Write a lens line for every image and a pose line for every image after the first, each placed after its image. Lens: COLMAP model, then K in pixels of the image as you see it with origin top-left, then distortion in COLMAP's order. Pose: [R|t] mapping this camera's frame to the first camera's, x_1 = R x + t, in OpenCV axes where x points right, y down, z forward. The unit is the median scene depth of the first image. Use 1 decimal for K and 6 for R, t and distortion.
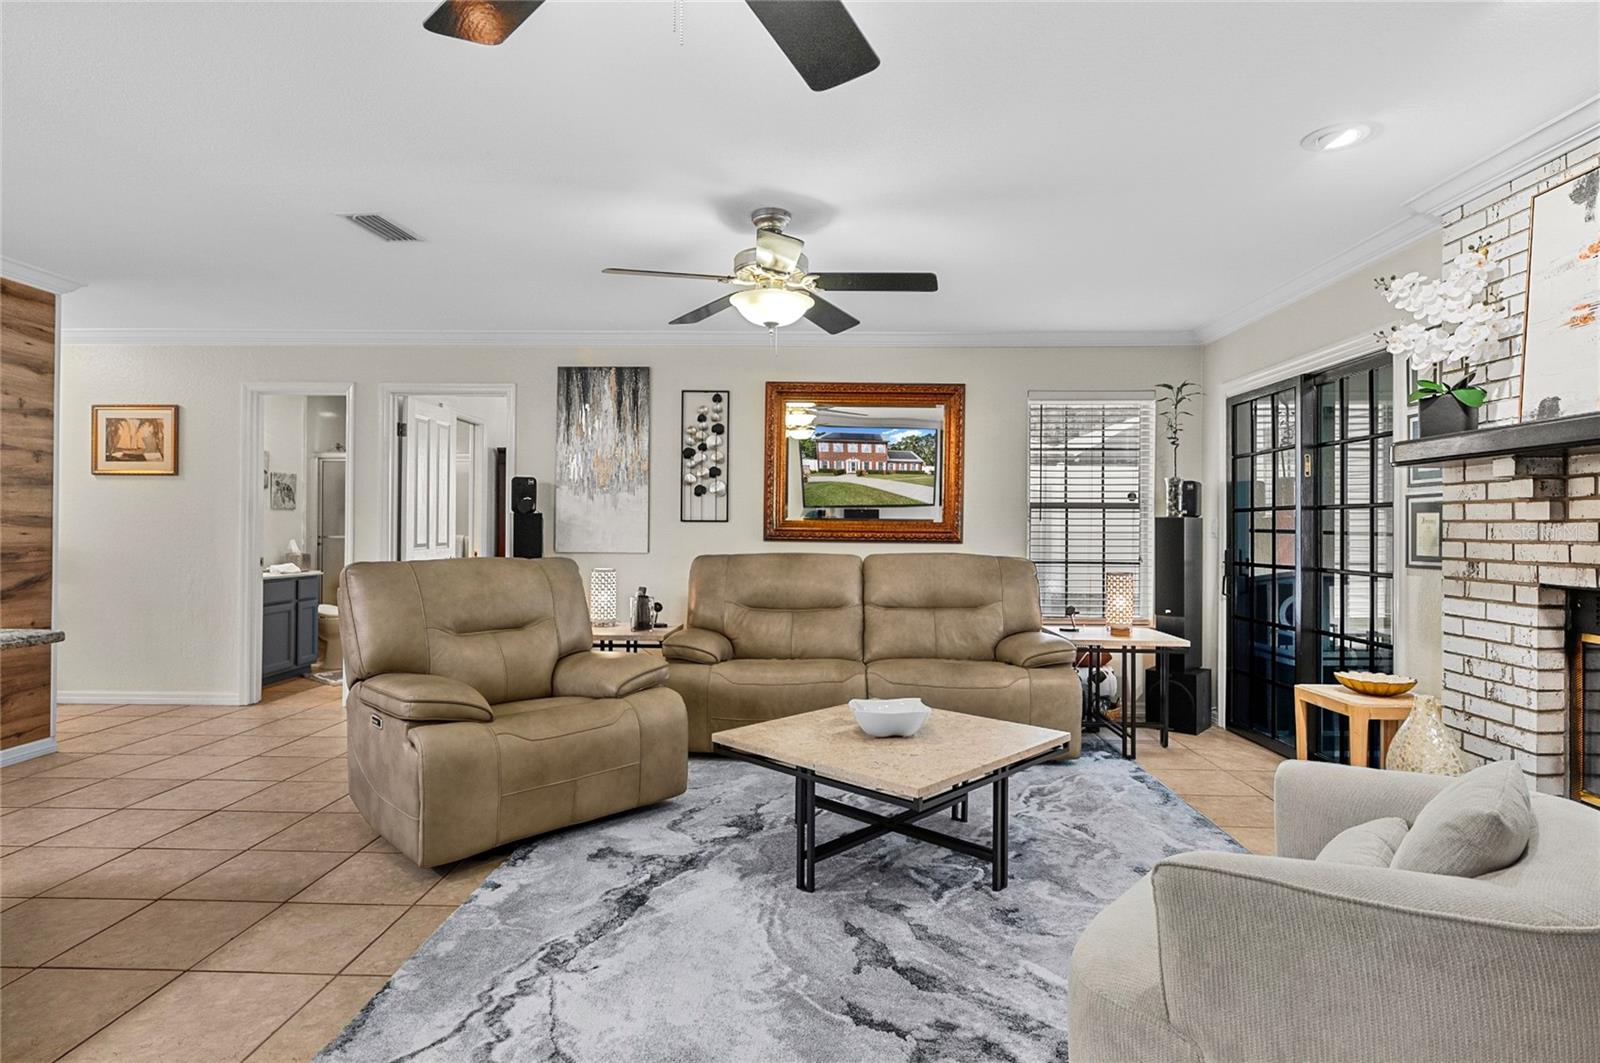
lens RADIAL K [[839.2, 0, 803.0], [0, 839.2, 529.0], [0, 0, 1]] dist [-0.004498, -0.001309]
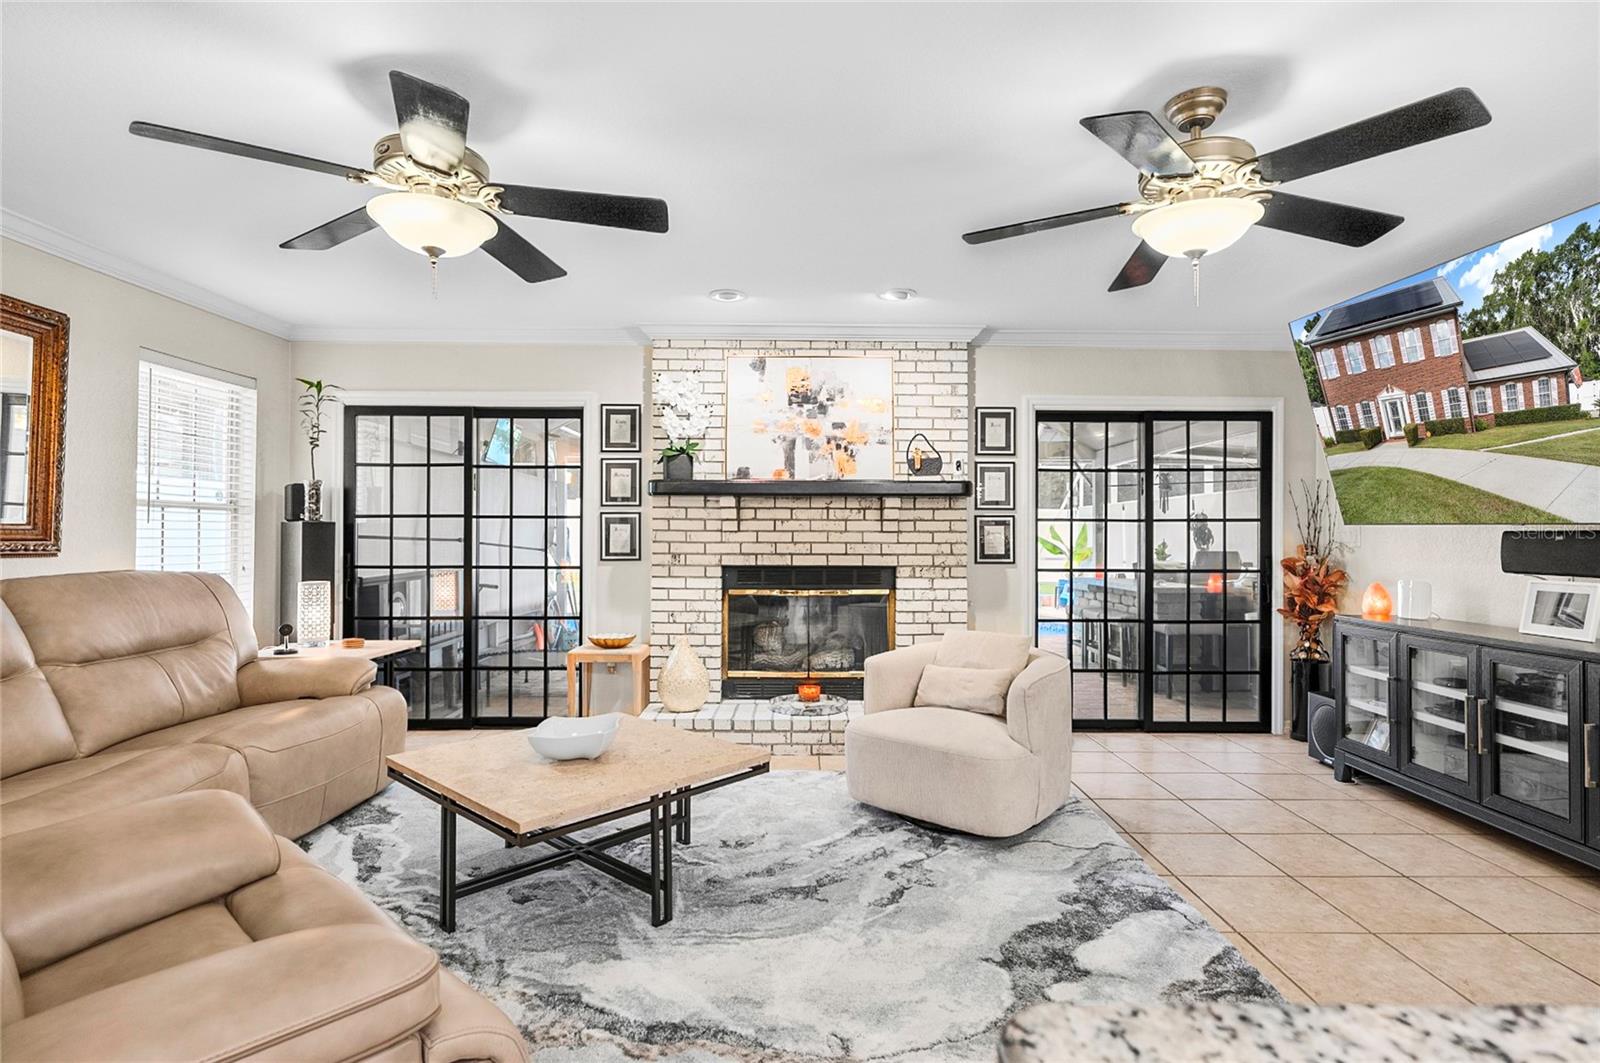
lens RADIAL K [[800.5, 0, 808.7], [0, 800.5, 532.2], [0, 0, 1]] dist [0.001869, 0.000711]
pose [[-0.032983, -0.000646, 0.999456, -0.778494], [-0.004102, 0.999991, 0.000511, -0.007457], [-0.999447, -0.004083, -0.032985, 0.750640]]
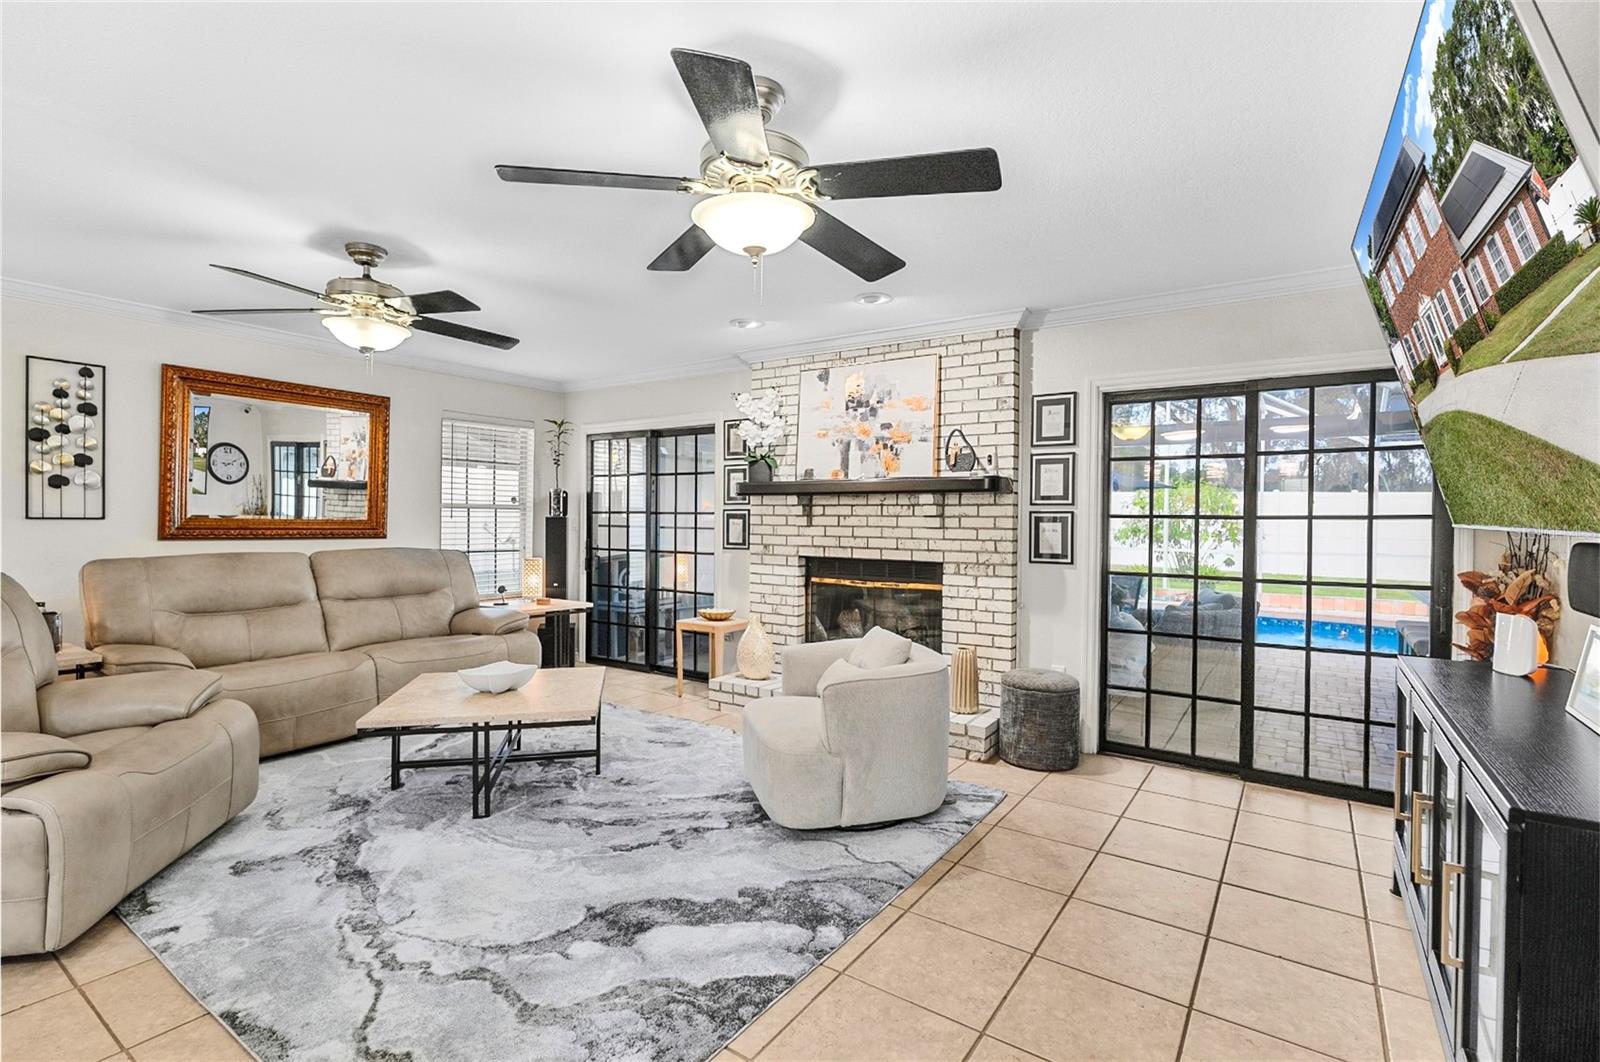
lens RADIAL K [[739.4, 0, 806.1], [0, 739.4, 527.0], [0, 0, 1]] dist [0.007248, -0.000717]
pose [[0.541739, -0.008784, 0.840501, -0.586157], [-0.007282, 0.999859, 0.015143, -0.029940], [-0.840515, -0.014324, 0.541599, -0.021781]]
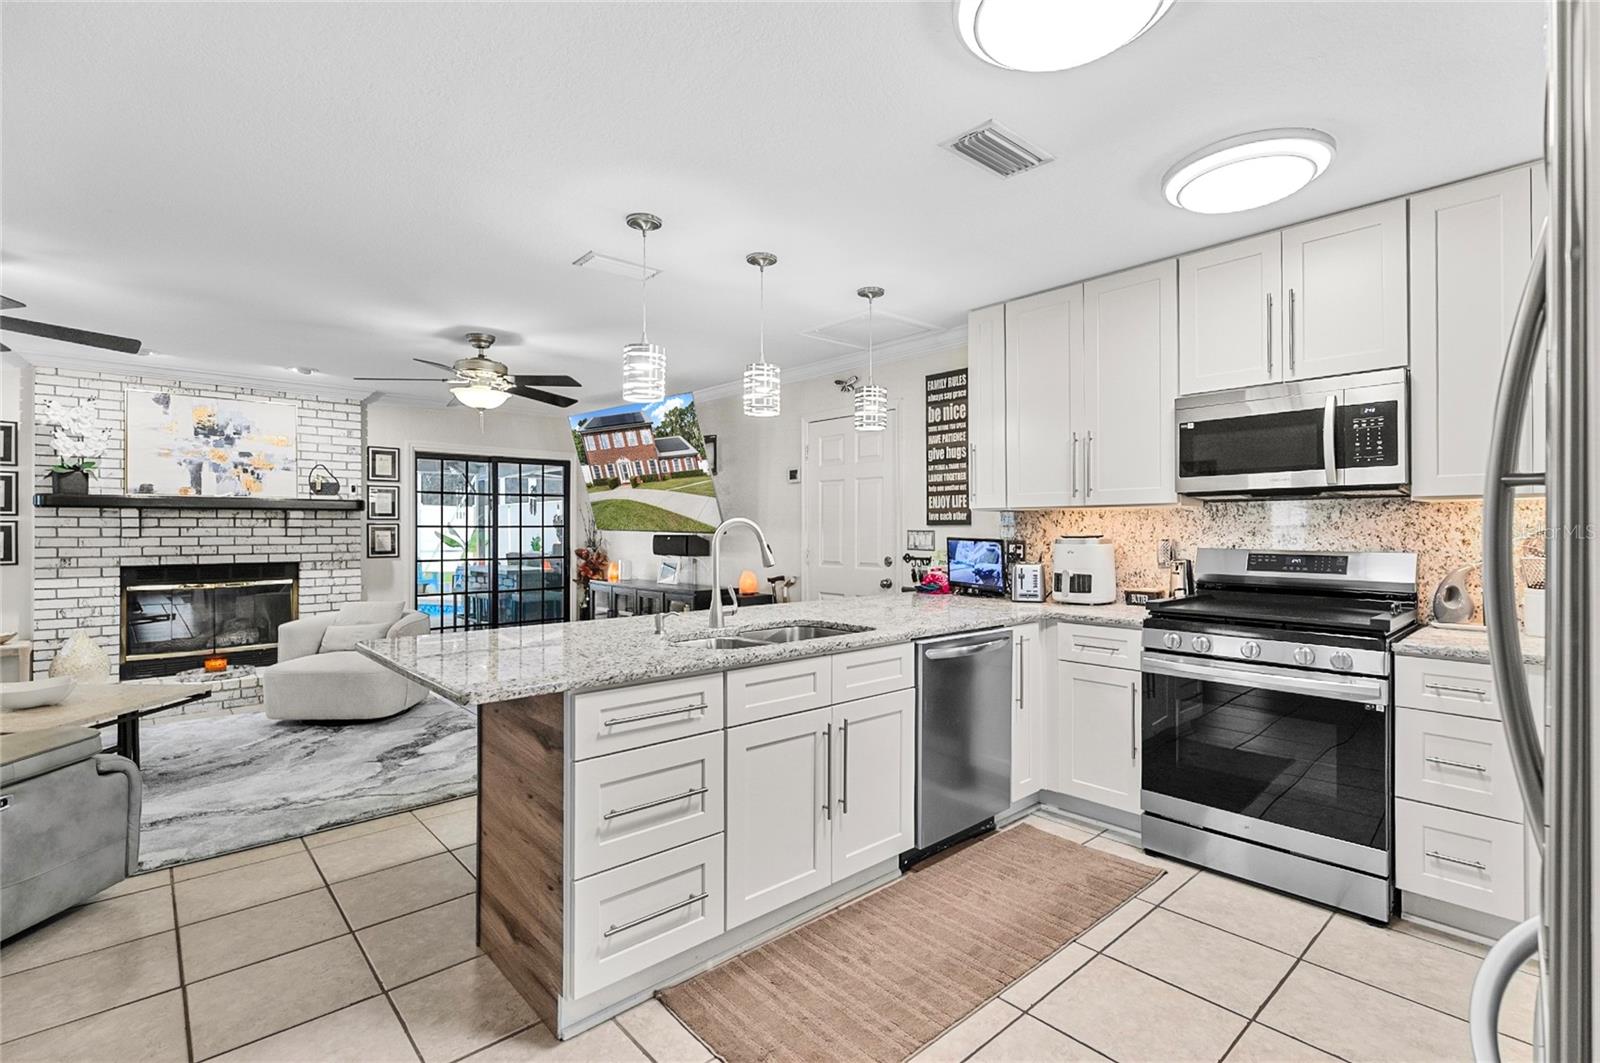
lens RADIAL K [[739.4, 0, 806.1], [0, 739.4, 527.5], [0, 0, 1]] dist [0.007248, -0.000717]
pose [[-0.690436, -0.003863, 0.723383, -1.524674], [-0.003161, 0.999992, 0.002323, -0.039037], [-0.723386, -0.000682, -0.690443, 0.906481]]
